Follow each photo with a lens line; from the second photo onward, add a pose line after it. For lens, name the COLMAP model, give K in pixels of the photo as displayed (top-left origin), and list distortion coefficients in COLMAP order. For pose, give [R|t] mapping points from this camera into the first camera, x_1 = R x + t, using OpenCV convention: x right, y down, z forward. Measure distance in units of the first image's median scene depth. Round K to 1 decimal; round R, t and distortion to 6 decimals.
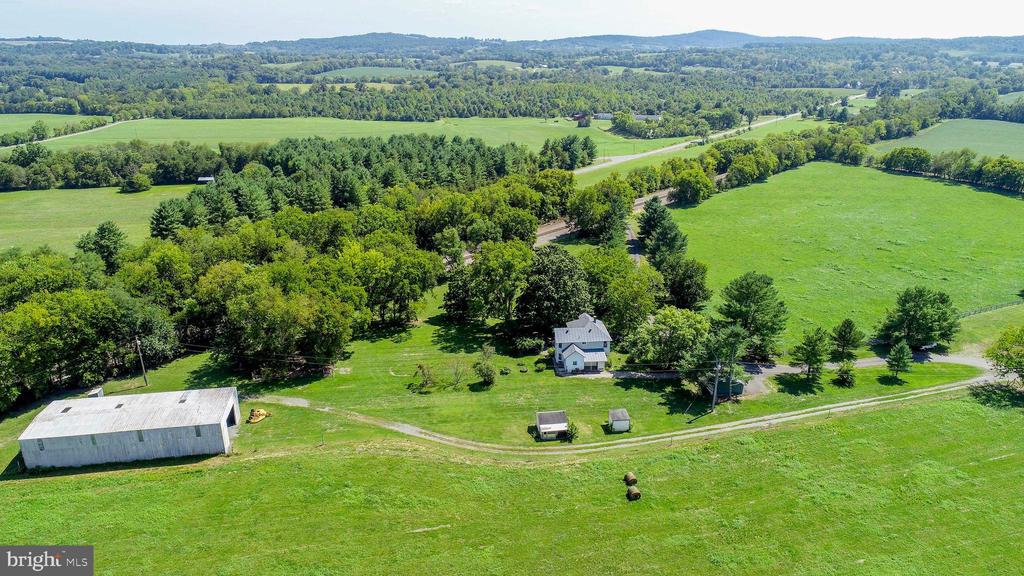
lens RADIAL K [[681.3, 0, 512.0], [0, 681.3, 288.0], [0, 0, 1]] dist [0.000446, -0.001546]
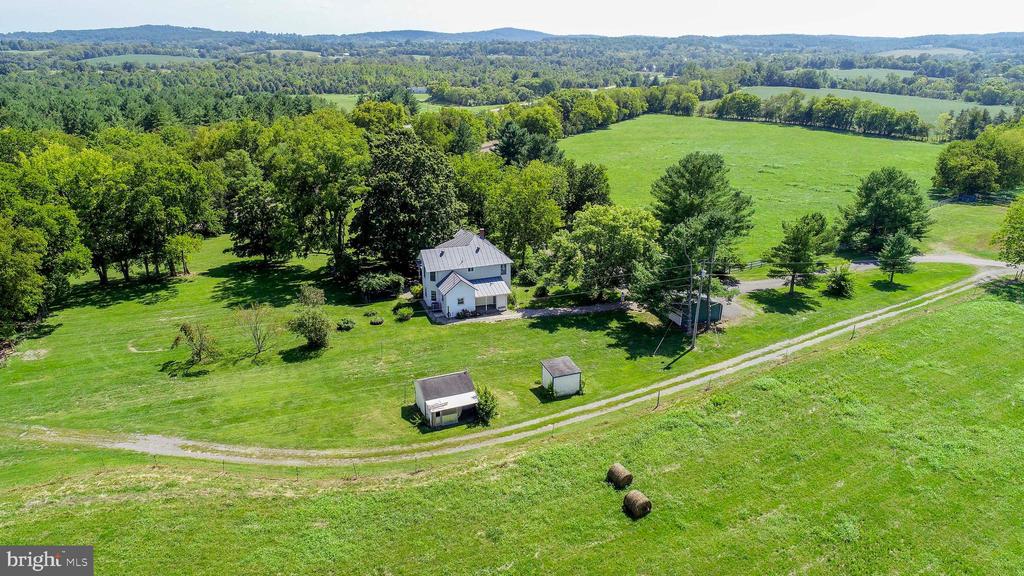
lens RADIAL K [[681.3, 0, 512.0], [0, 681.3, 288.0], [0, 0, 1]] dist [0.000446, -0.001546]
pose [[0.962626, -0.082715, 0.257894, -0.020904], [0.082504, 0.996523, 0.011660, 0.098011], [-0.257962, 0.010053, 0.966103, 0.407439]]
